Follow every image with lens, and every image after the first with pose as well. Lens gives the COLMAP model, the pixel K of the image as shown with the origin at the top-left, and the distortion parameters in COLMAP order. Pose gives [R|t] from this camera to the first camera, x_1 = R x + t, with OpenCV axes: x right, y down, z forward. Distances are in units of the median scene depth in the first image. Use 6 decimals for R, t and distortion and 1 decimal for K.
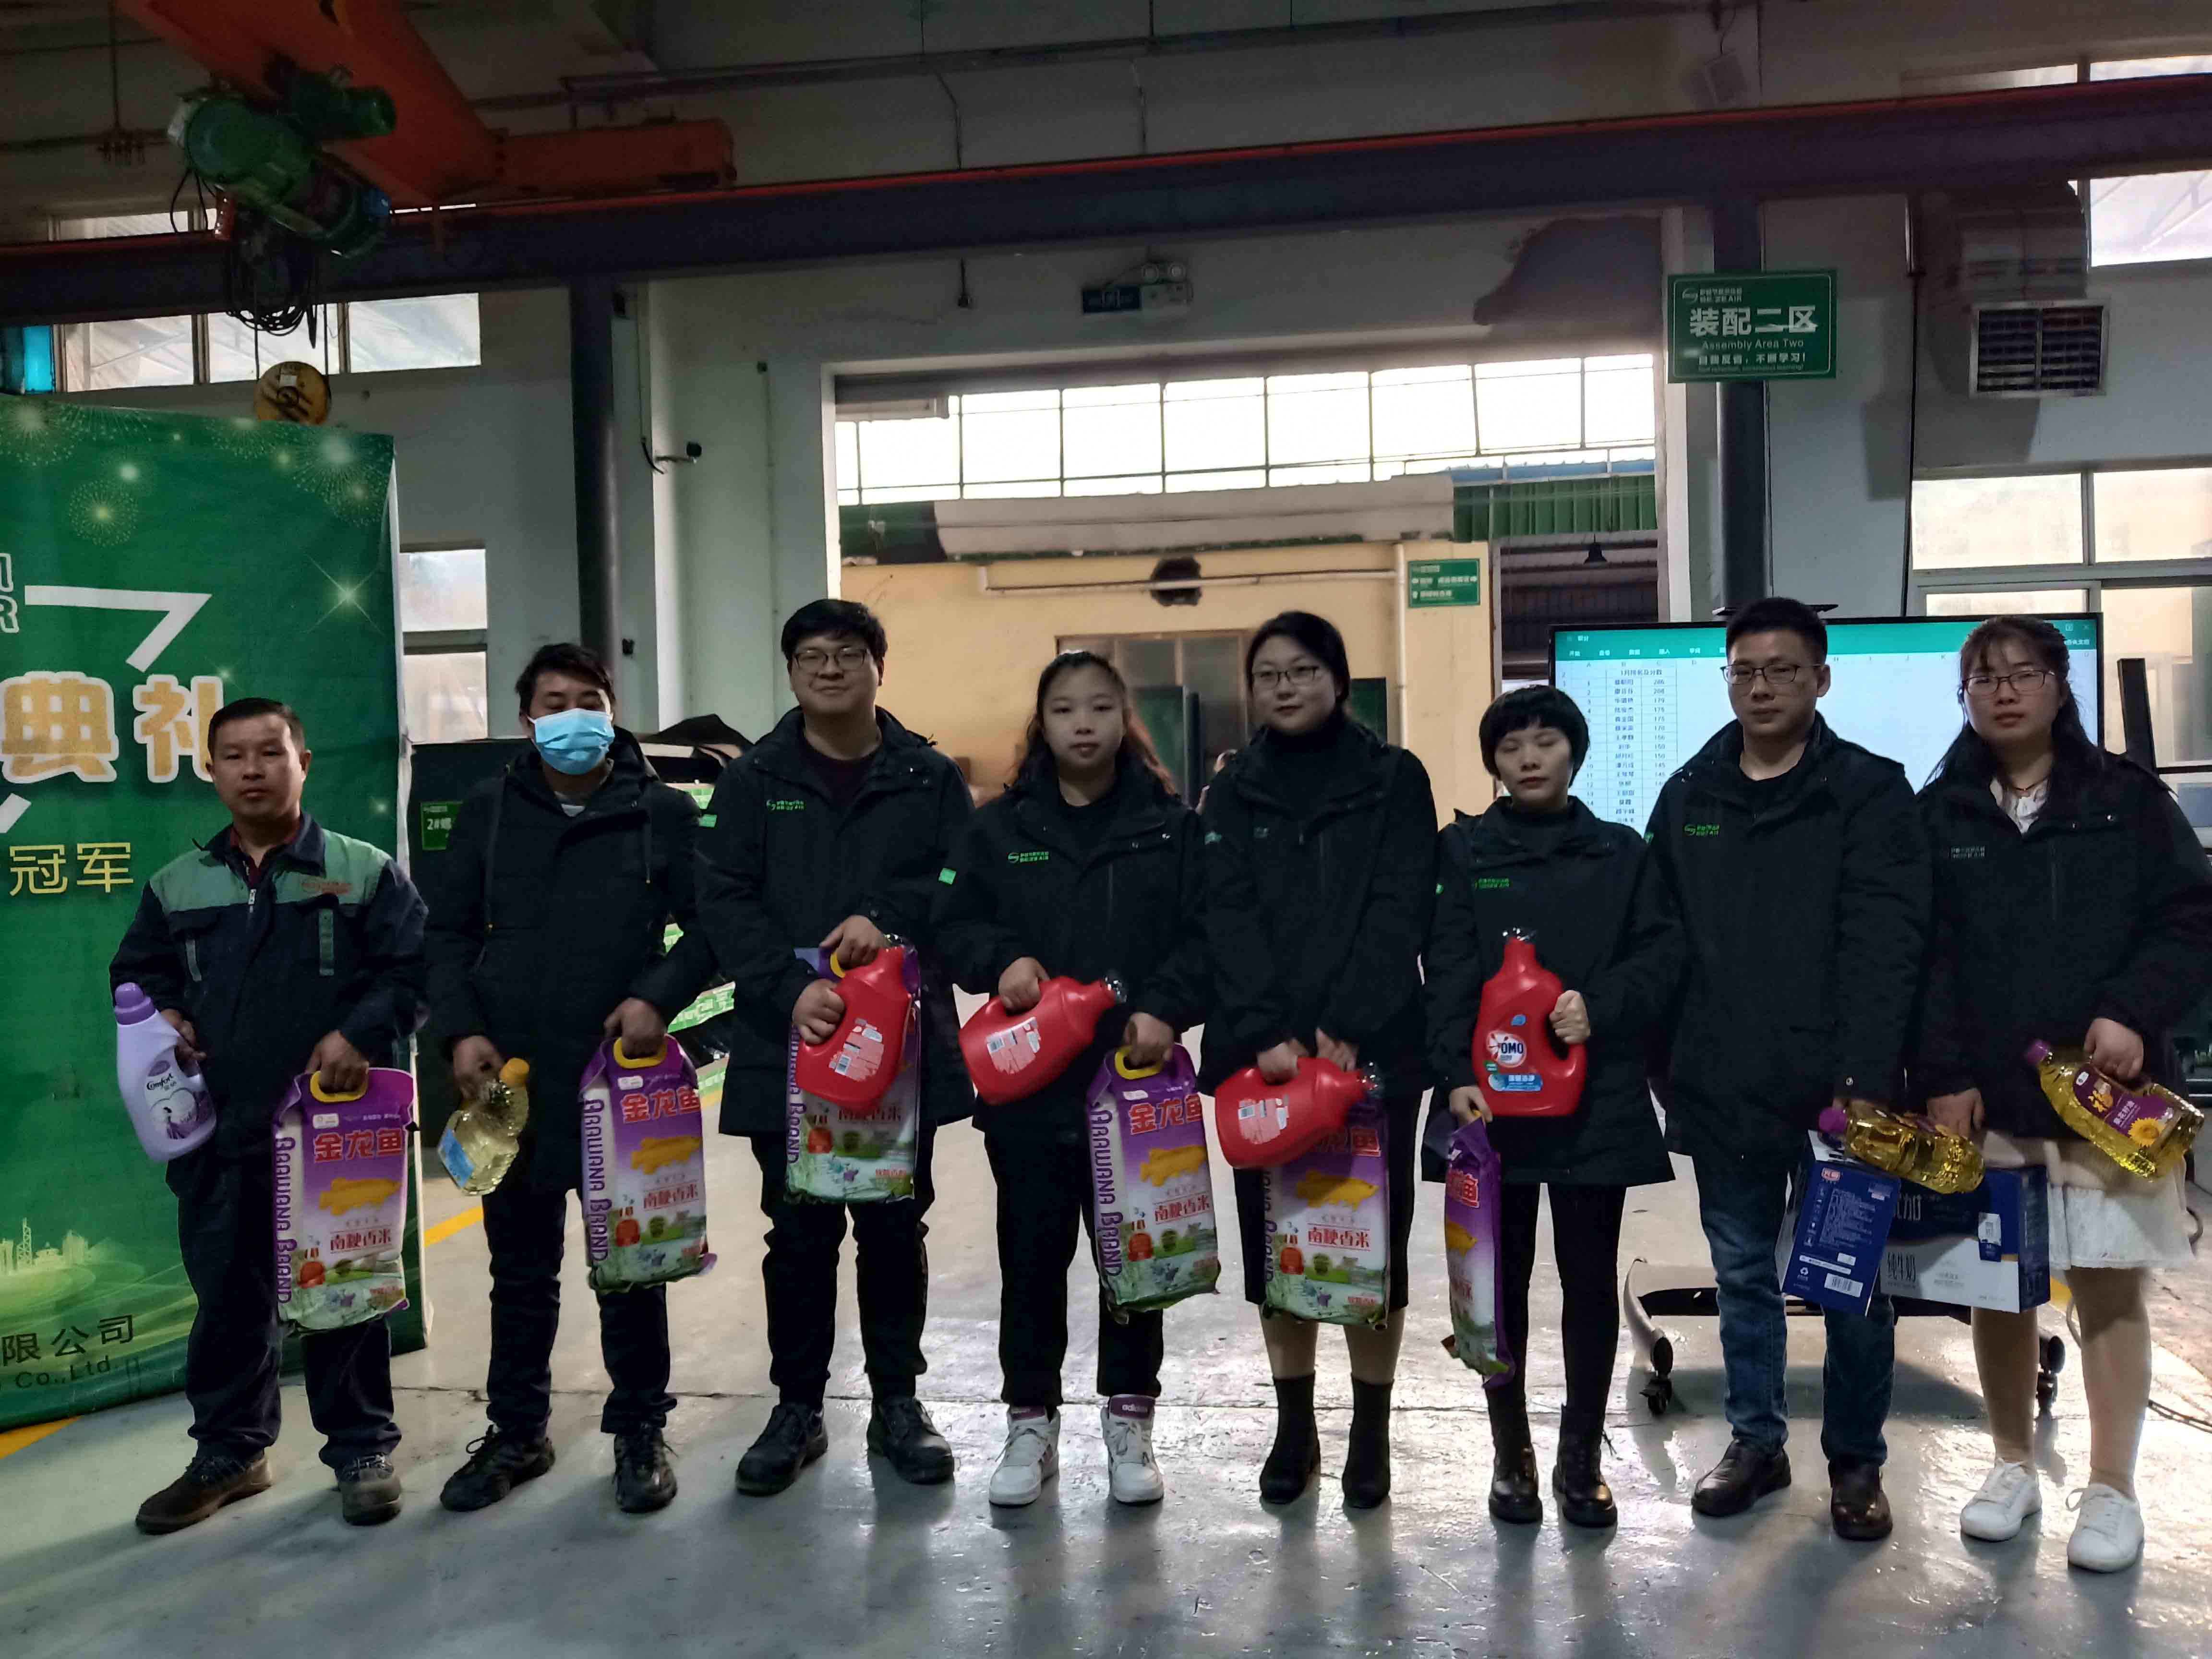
lens RADIAL K [[1715.4, 0, 1106.0], [0, 1715.4, 829.5], [0, 0, 1]] dist [0.018669, -0.048868]
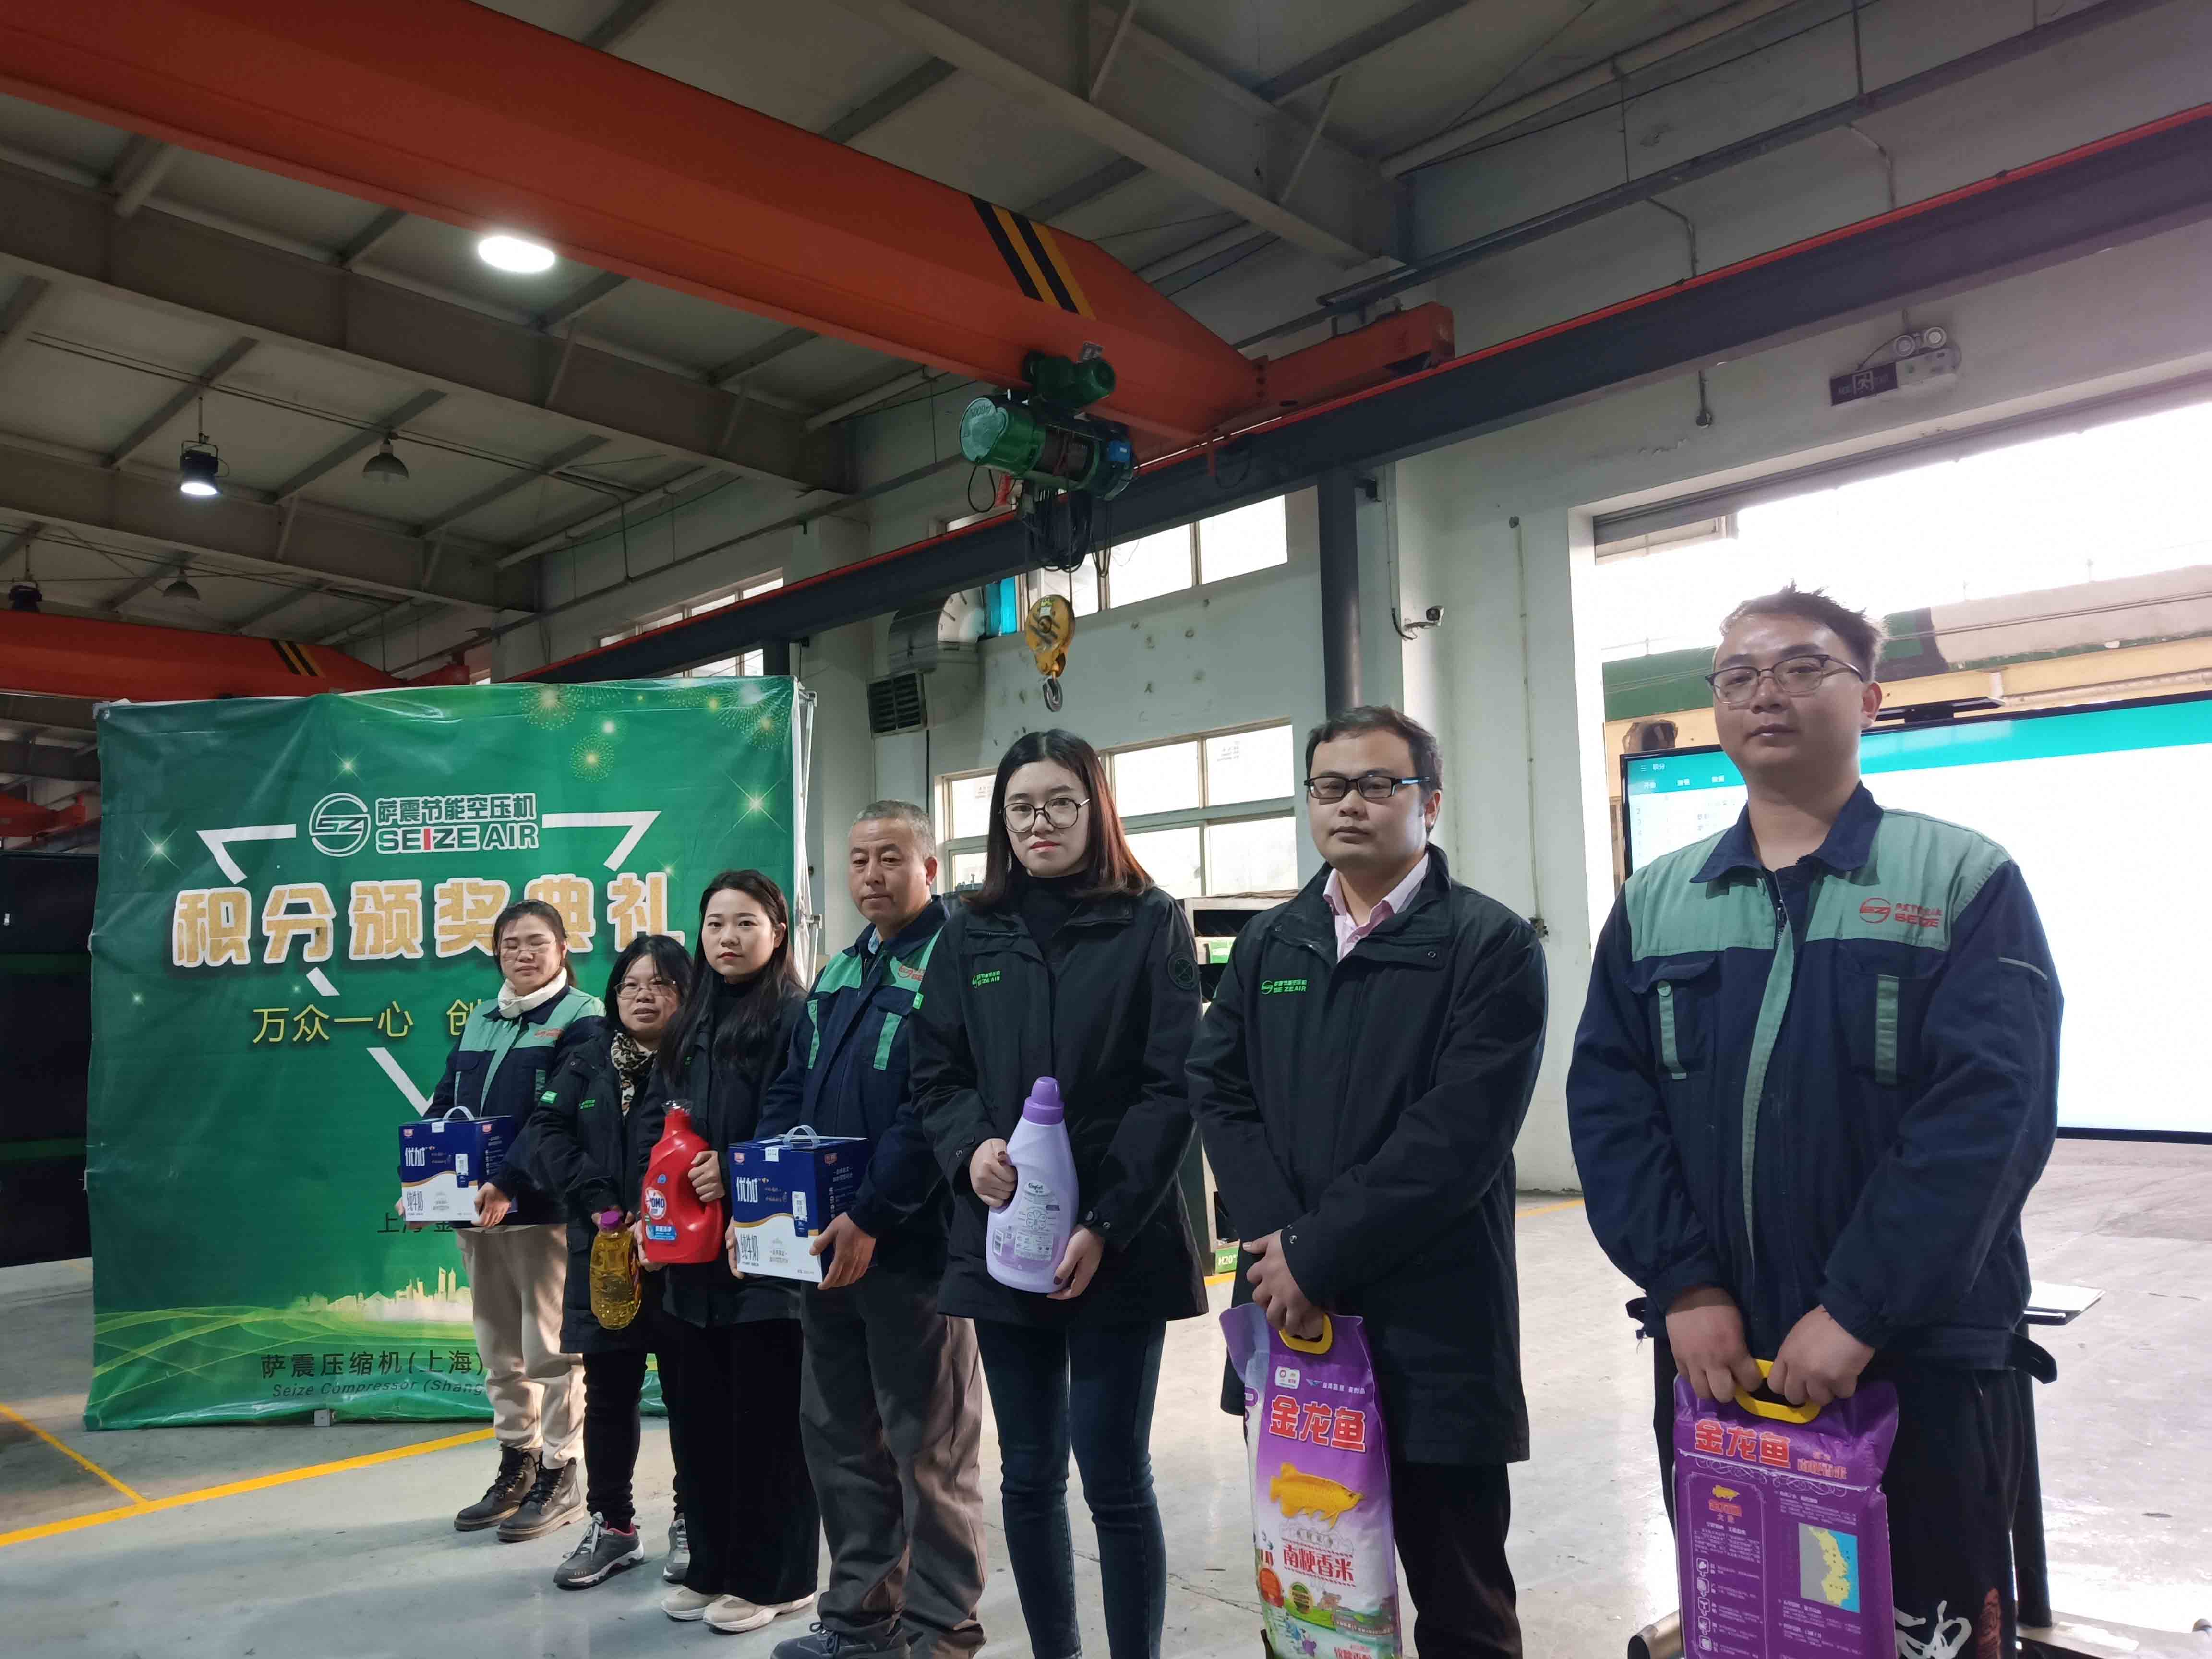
lens RADIAL K [[1715.4, 0, 1106.0], [0, 1715.4, 829.5], [0, 0, 1]] dist [0.018669, -0.048868]
pose [[0.780182, -0.053745, -0.623239, 0.555861], [0.002632, 0.996576, -0.082646, -0.010045], [0.625547, 0.062838, 0.777652, 0.165526]]
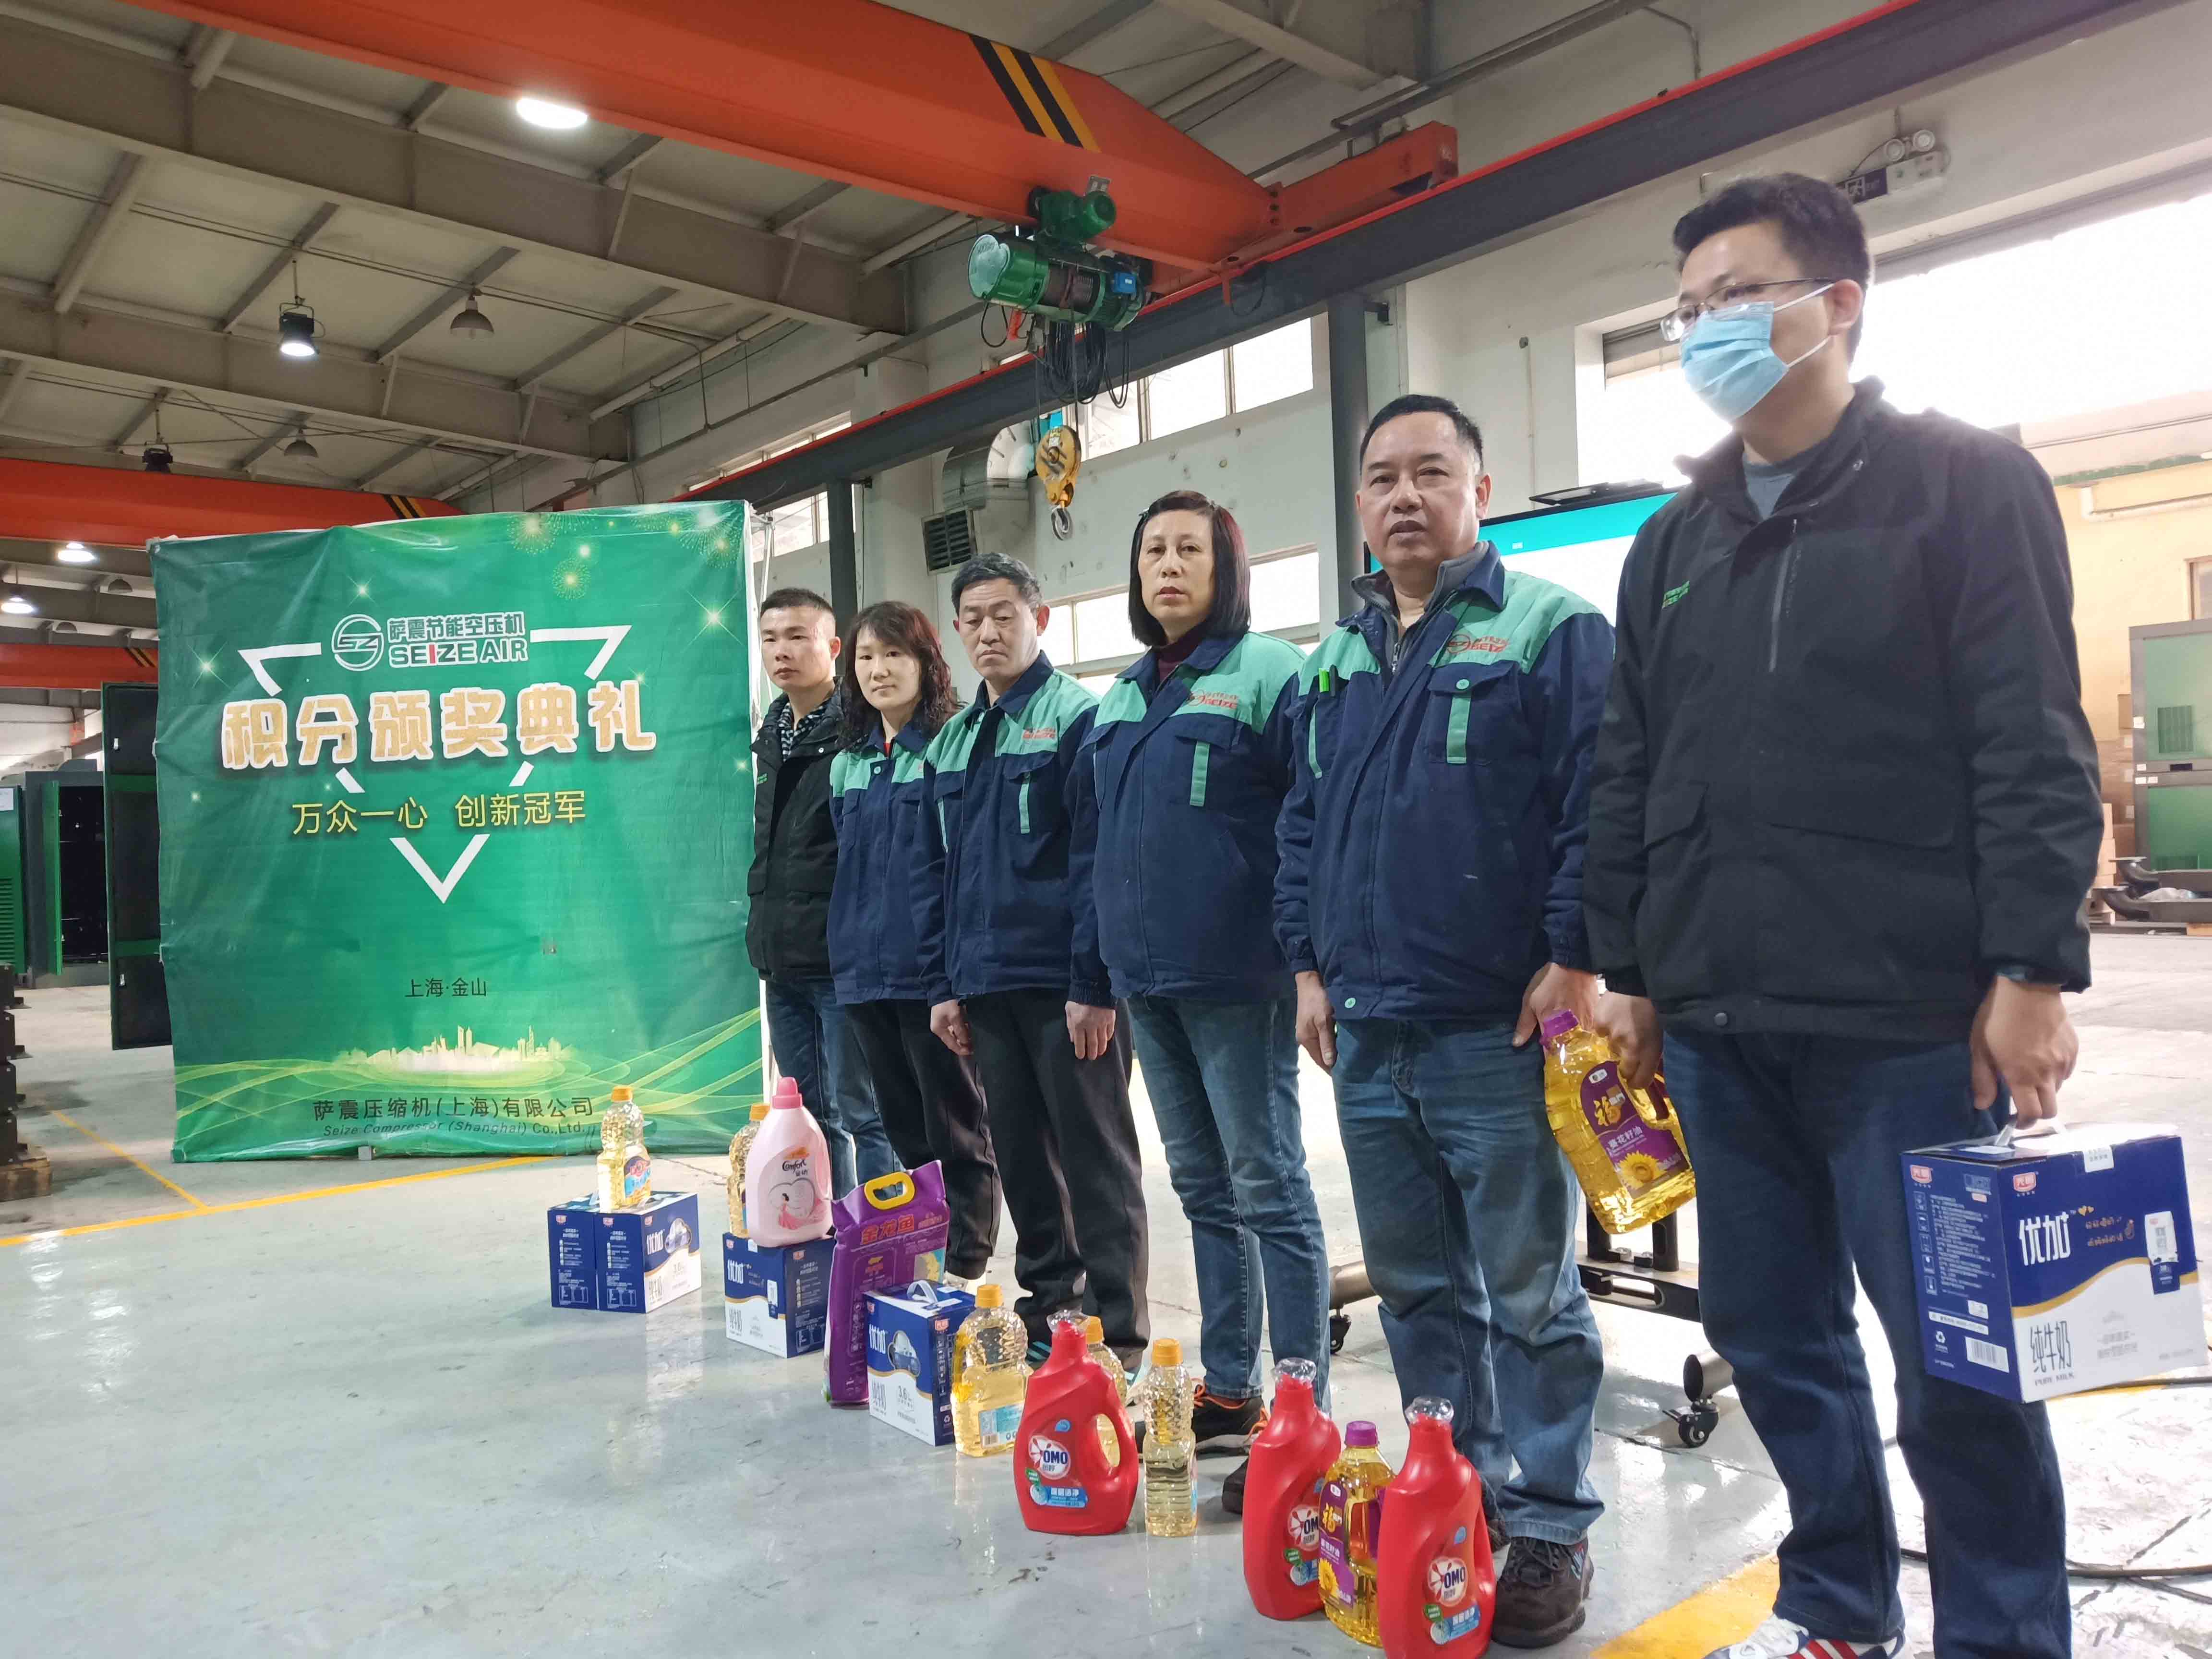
lens RADIAL K [[1715.4, 0, 1106.0], [0, 1715.4, 829.5], [0, 0, 1]] dist [0.018669, -0.048868]
pose [[0.726446, -0.003802, -0.687213, 0.767616], [0.010155, 0.999935, 0.005203, 0.035841], [0.687148, -0.010758, 0.726438, 0.182794]]
